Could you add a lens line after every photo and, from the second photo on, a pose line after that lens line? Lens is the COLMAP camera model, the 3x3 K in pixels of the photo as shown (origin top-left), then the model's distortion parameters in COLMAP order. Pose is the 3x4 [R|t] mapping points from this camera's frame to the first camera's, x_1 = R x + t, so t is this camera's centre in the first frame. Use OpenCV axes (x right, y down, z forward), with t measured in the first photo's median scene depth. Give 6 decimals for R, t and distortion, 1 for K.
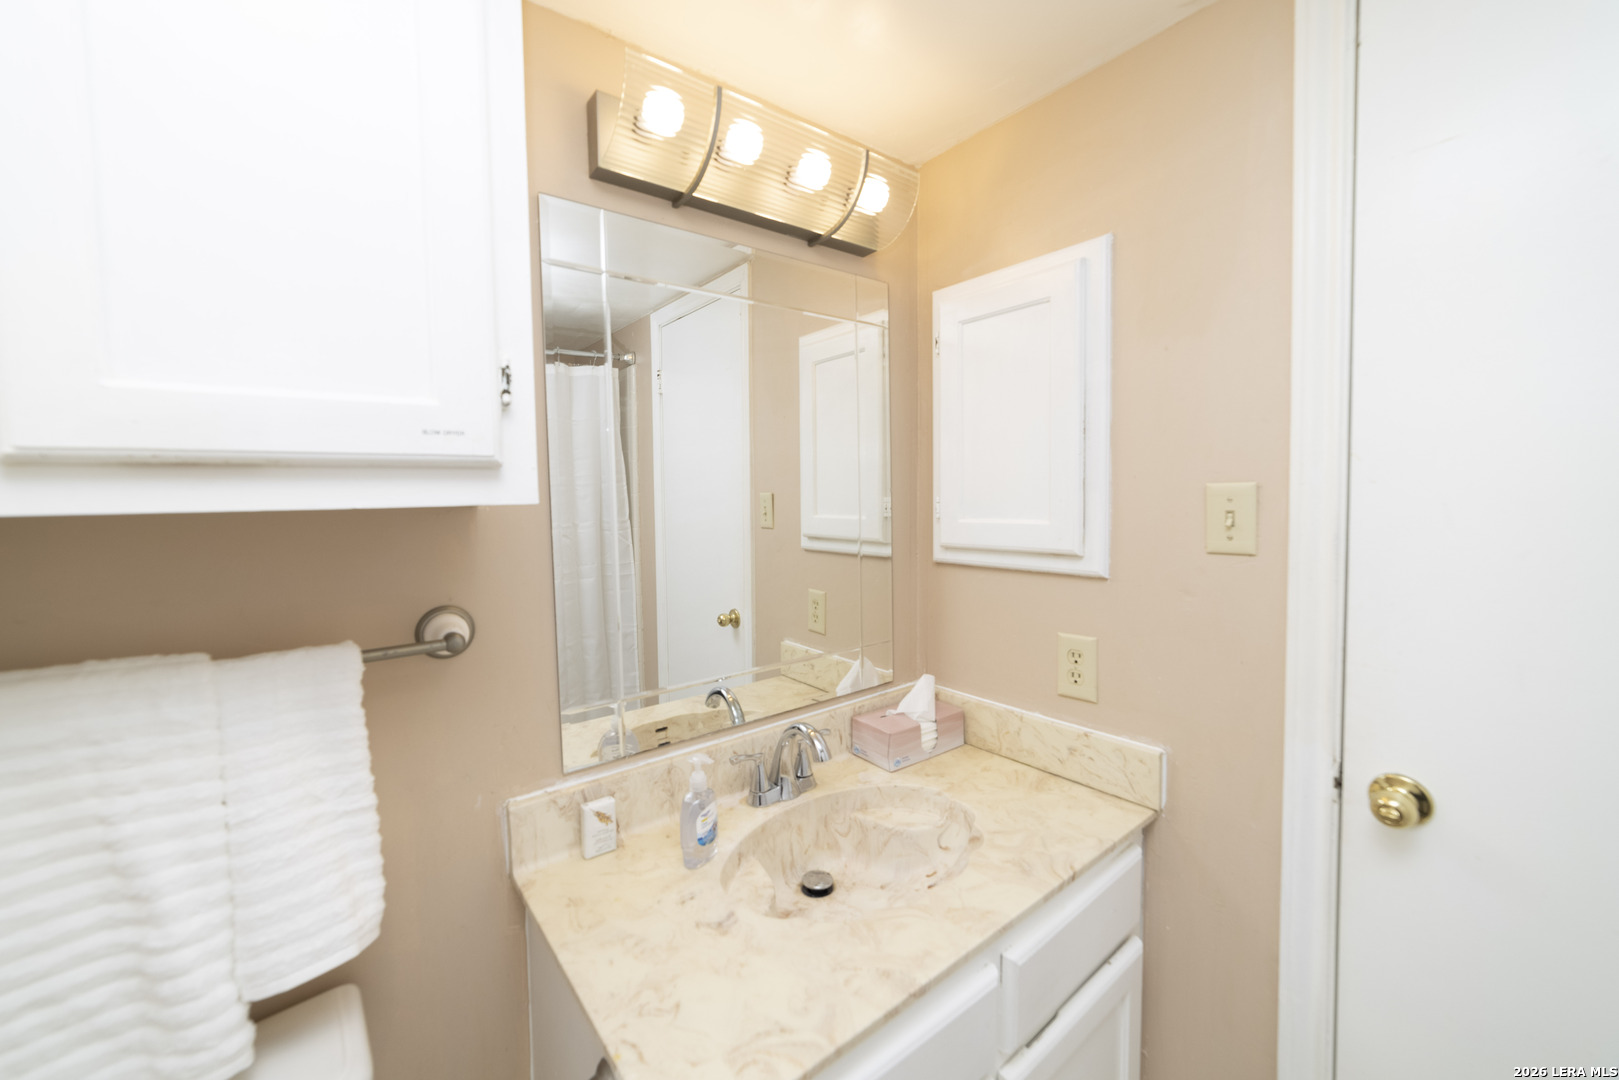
lens RADIAL K [[634.0, 0, 779.6], [0, 634.0, 557.1], [0, 0, 1]] dist [-0.015765, 0.006107]
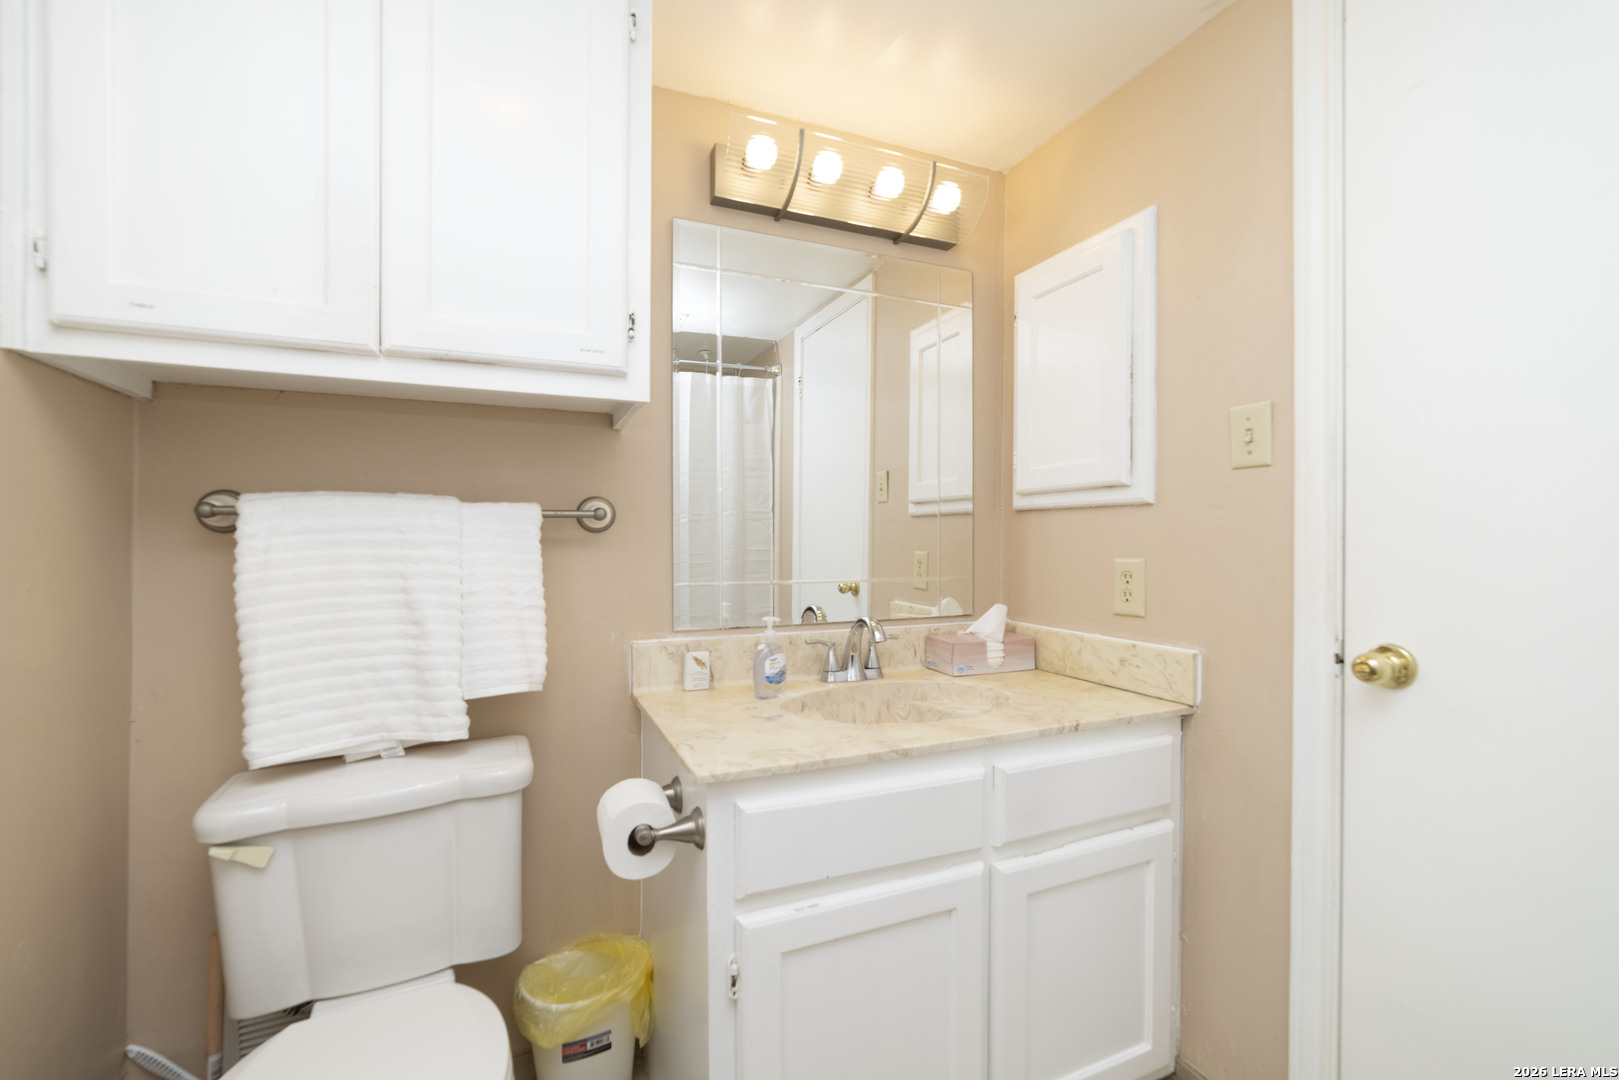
lens RADIAL K [[656.2, 0, 808.0], [0, 656.2, 533.0], [0, 0, 1]] dist [-0.018122, 0.007971]
pose [[0.976451, -0.002198, -0.215727, 0.205839], [-0.016768, 0.996150, -0.086049, 0.222199], [0.215086, 0.087640, 0.972655, -0.265985]]
